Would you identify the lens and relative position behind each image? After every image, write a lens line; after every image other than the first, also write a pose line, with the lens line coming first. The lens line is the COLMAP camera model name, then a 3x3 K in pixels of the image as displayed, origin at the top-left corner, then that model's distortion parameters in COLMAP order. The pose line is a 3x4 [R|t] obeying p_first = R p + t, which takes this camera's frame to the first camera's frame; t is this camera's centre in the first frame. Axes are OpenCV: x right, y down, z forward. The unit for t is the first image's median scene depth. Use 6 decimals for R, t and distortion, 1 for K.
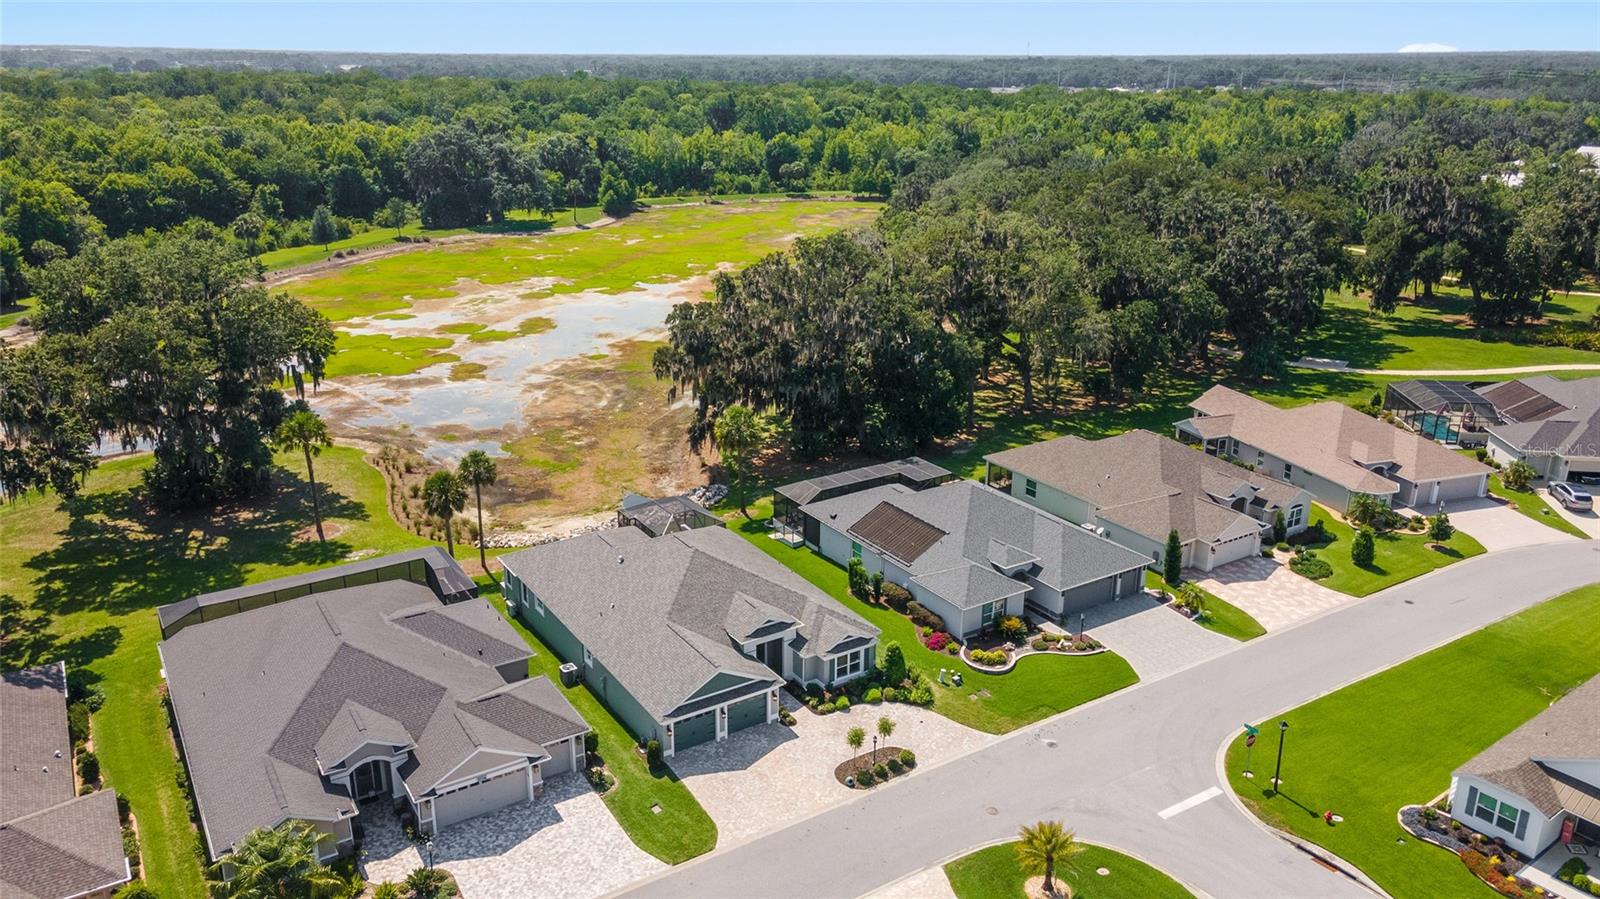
lens RADIAL K [[1150.1, 0, 800.0], [0, 1150.1, 449.5], [0, 0, 1]] dist [0.045914, 0.003239]
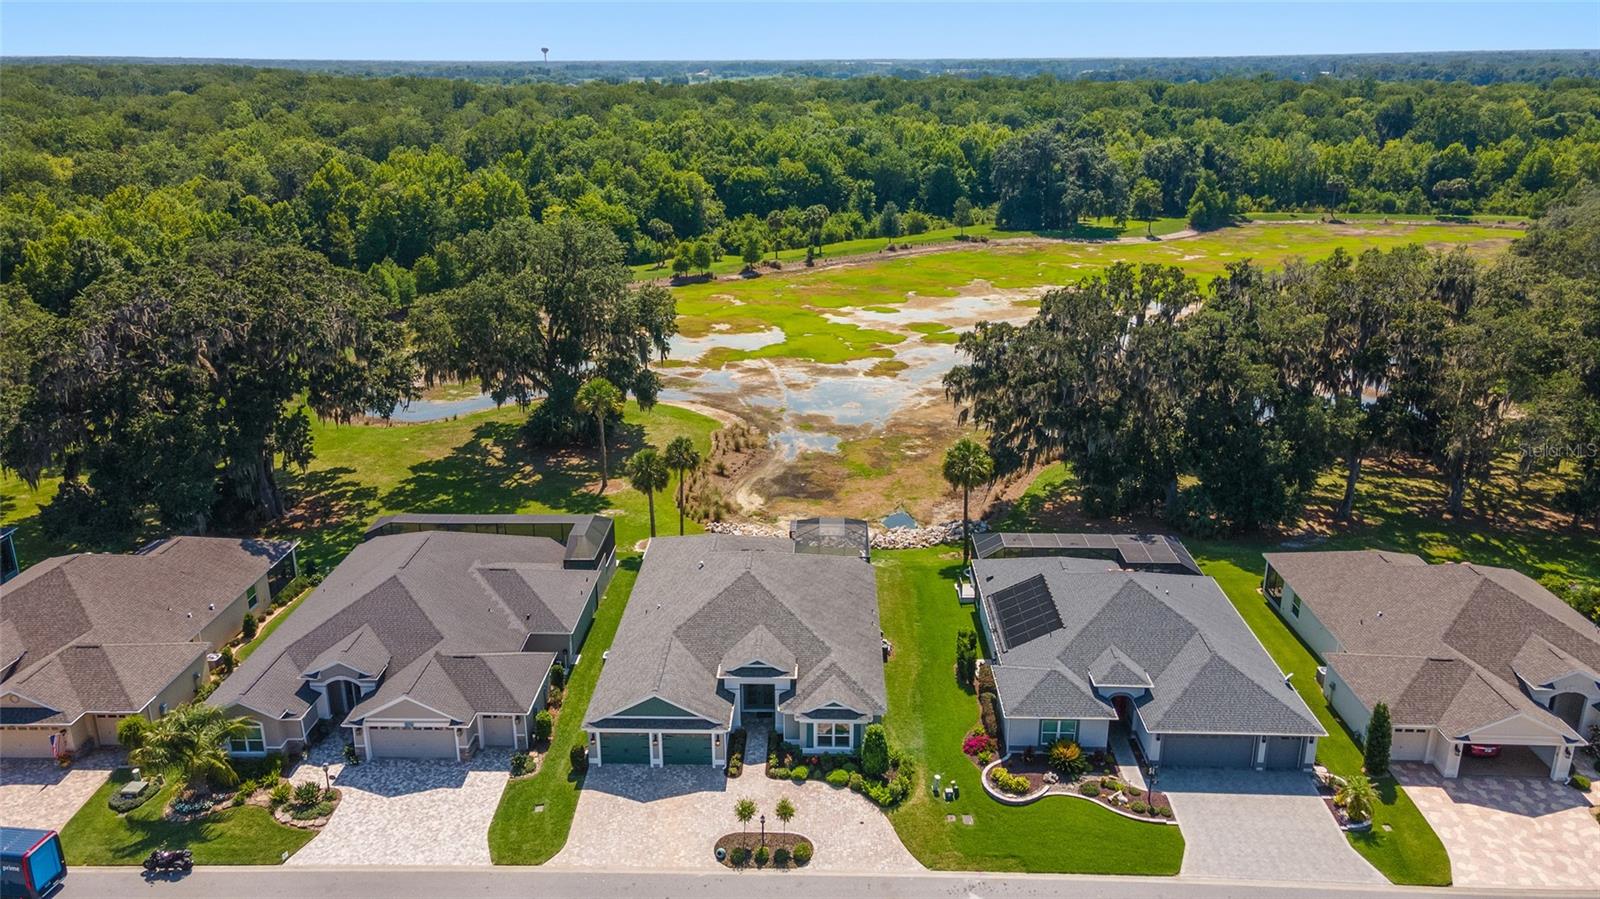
lens RADIAL K [[1159.4, 0, 800.0], [0, 1159.4, 449.5], [0, 0, 1]] dist [0.033700, 0.005018]
pose [[0.826770, 0.172149, -0.535552, 0.327004], [-0.174725, 0.983523, 0.046409, -0.048190], [0.534717, 0.055205, 0.843226, 0.150750]]
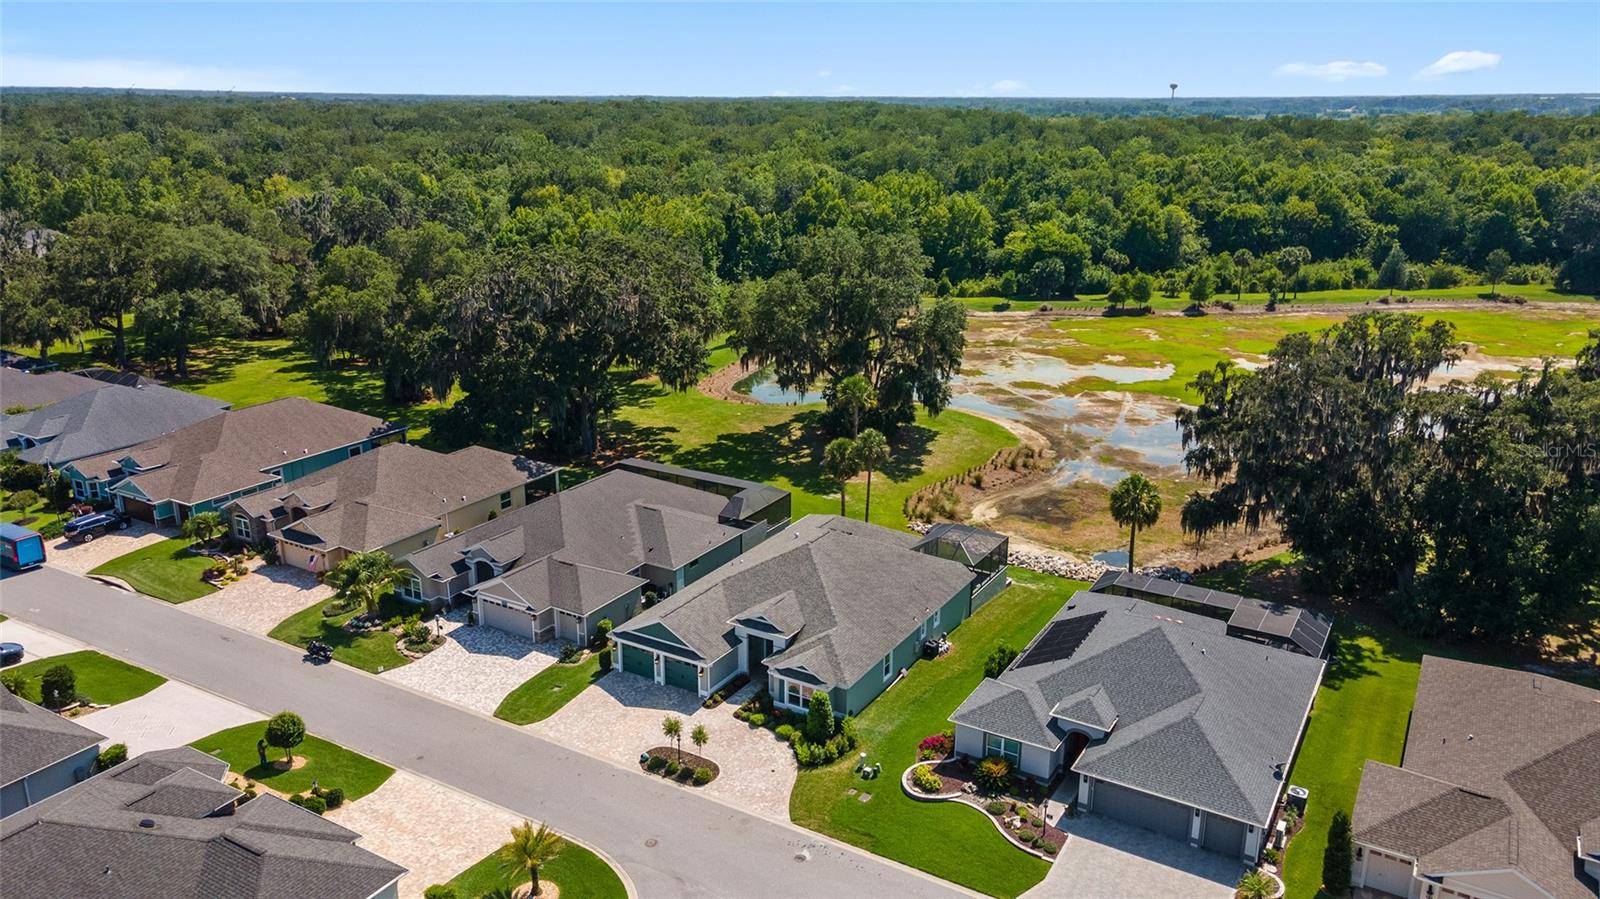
lens RADIAL K [[1173.1, 0, 793.1], [0, 1173.1, 422.5], [0, 0, 1]] dist [0.031356, 0.002993]
pose [[0.442823, 0.237073, -0.864699, 0.589164], [-0.289426, 0.950578, 0.112400, -0.099070], [0.848611, 0.200493, 0.489553, 0.327395]]
